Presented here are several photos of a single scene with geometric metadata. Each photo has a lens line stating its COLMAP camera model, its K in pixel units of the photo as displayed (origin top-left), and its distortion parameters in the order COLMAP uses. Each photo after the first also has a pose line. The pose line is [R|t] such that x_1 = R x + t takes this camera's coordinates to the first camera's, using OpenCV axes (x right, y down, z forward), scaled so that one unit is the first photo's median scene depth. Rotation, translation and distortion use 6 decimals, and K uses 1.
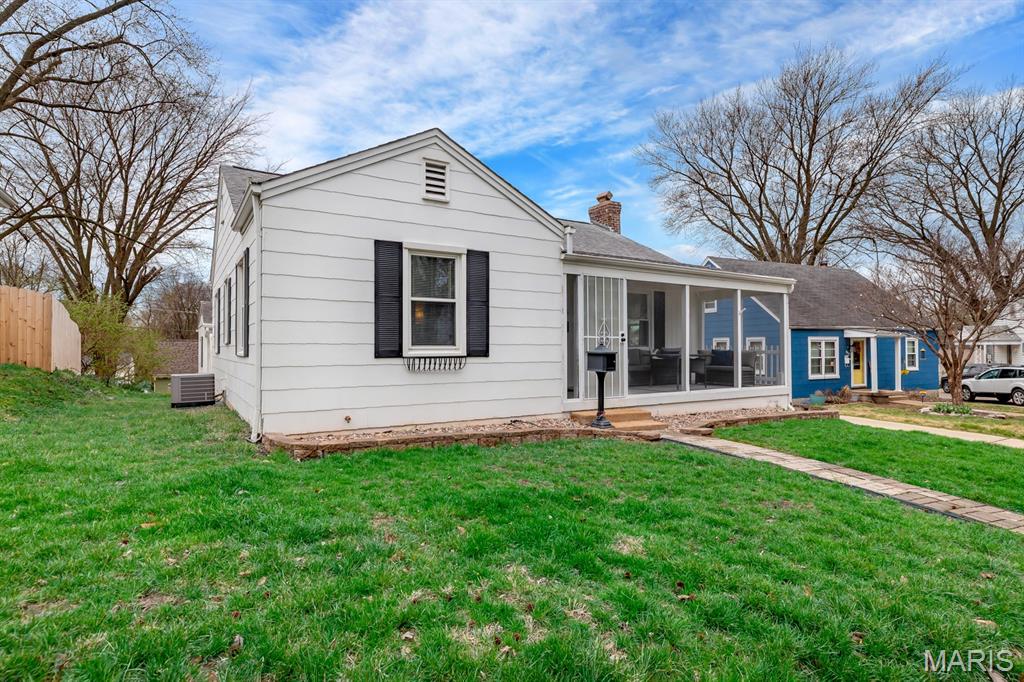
lens RADIAL K [[539.9, 0, 512.0], [0, 539.9, 341.0], [0, 0, 1]] dist [0.003527, 0.000775]
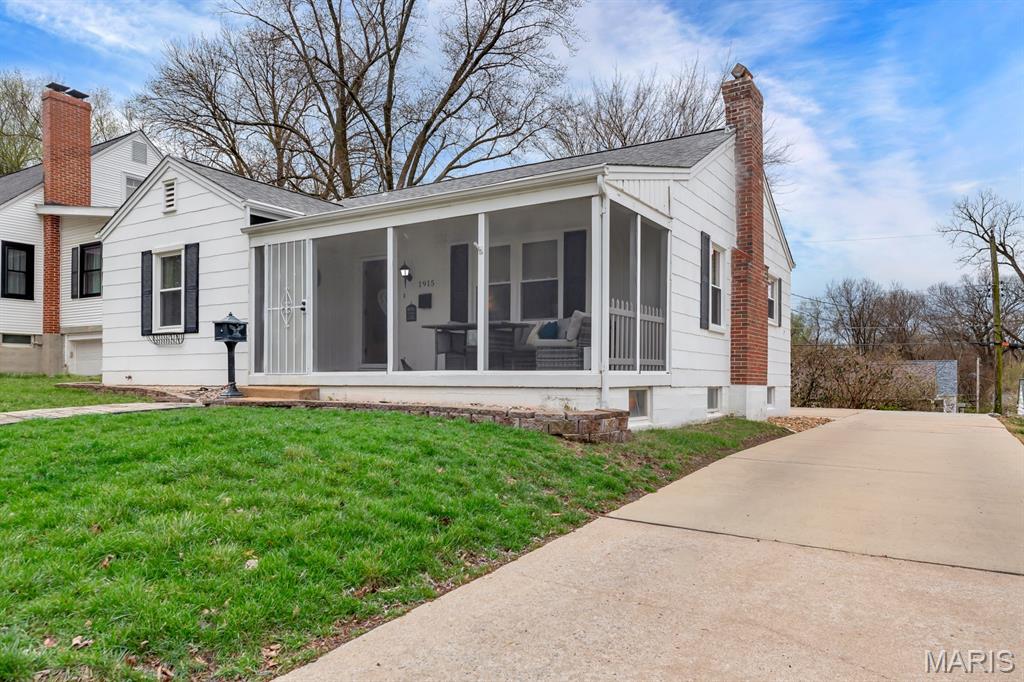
lens RADIAL K [[707.5, 0, 513.4], [0, 707.5, 375.9], [0, 0, 1]] dist [0.001860, 0.000207]
pose [[0.439046, -0.005059, -0.898450, 1.683875], [0.007085, 0.999973, -0.002168, 0.135249], [0.898437, -0.005413, 0.439070, 0.973158]]
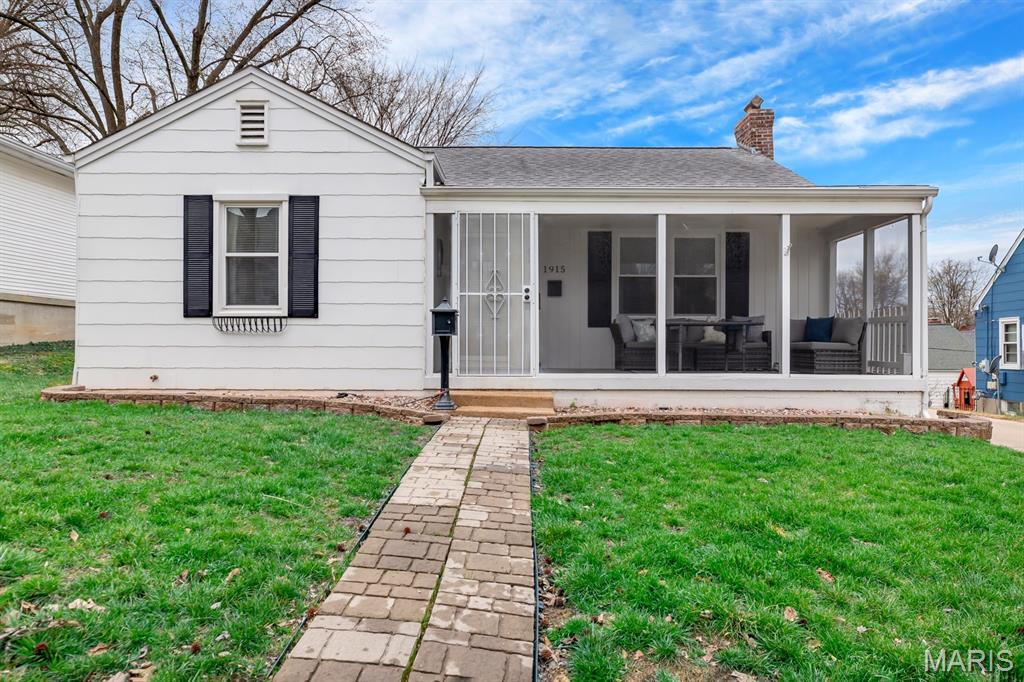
lens RADIAL K [[653.5, 0, 512.0], [0, 653.5, 341.0], [0, 0, 1]] dist [0.004143, 0.000888]
pose [[0.845577, 0.001021, -0.533852, 0.800574], [0.001600, 0.999989, 0.004447, 0.063985], [0.533851, -0.004615, 0.845566, 0.294618]]
